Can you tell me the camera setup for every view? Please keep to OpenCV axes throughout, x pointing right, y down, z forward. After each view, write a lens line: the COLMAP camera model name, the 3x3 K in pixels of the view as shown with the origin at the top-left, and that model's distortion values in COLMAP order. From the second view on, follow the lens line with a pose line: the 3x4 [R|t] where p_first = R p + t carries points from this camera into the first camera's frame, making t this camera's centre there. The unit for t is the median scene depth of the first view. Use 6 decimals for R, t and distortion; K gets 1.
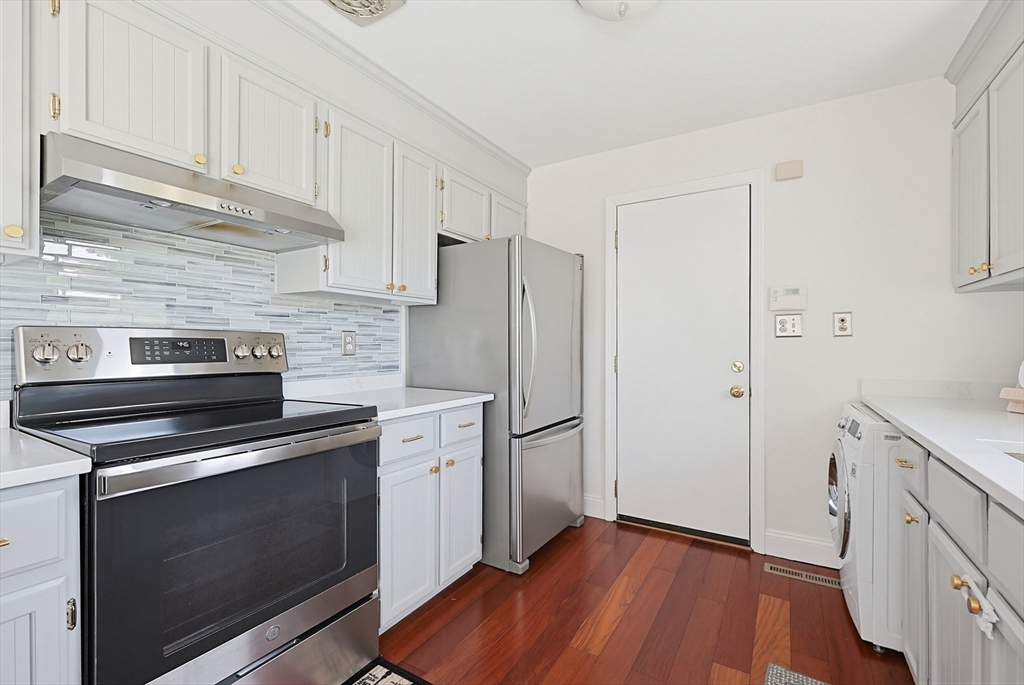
lens RADIAL K [[441.1, 0, 519.2], [0, 441.1, 343.8], [0, 0, 1]] dist [-0.007788, 0.001044]
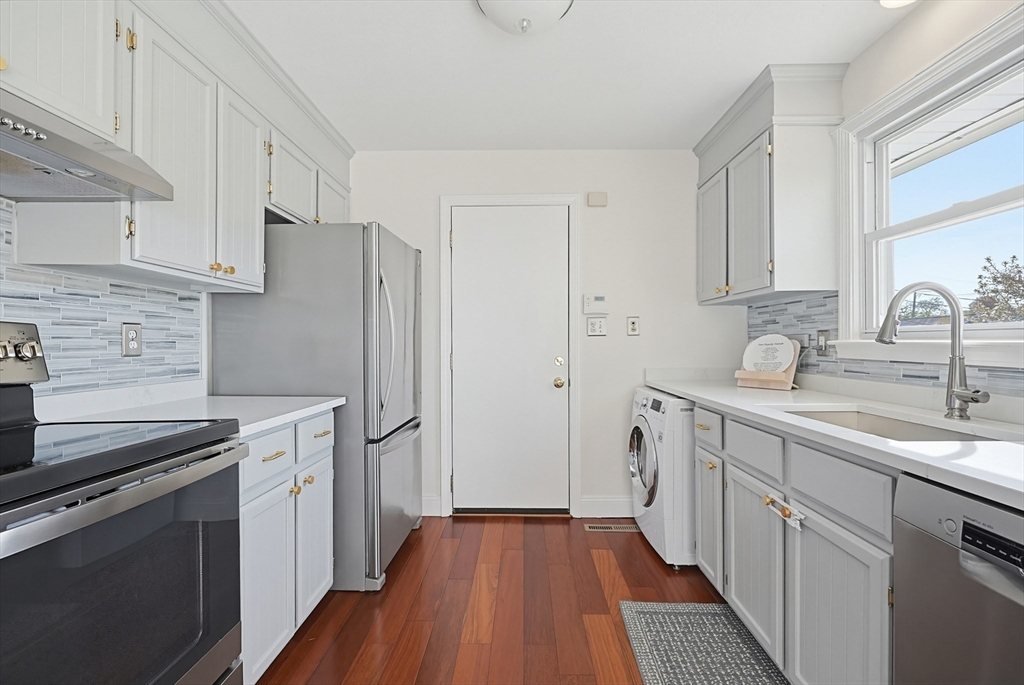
lens RADIAL K [[441.1, 0, 514.3], [0, 441.1, 344.3], [0, 0, 1]] dist [-0.007788, 0.001044]
pose [[0.866095, -0.002057, 0.499875, -0.211659], [0.000741, 0.999996, 0.002832, 0.004710], [-0.499879, -0.002082, 0.866093, 0.059325]]
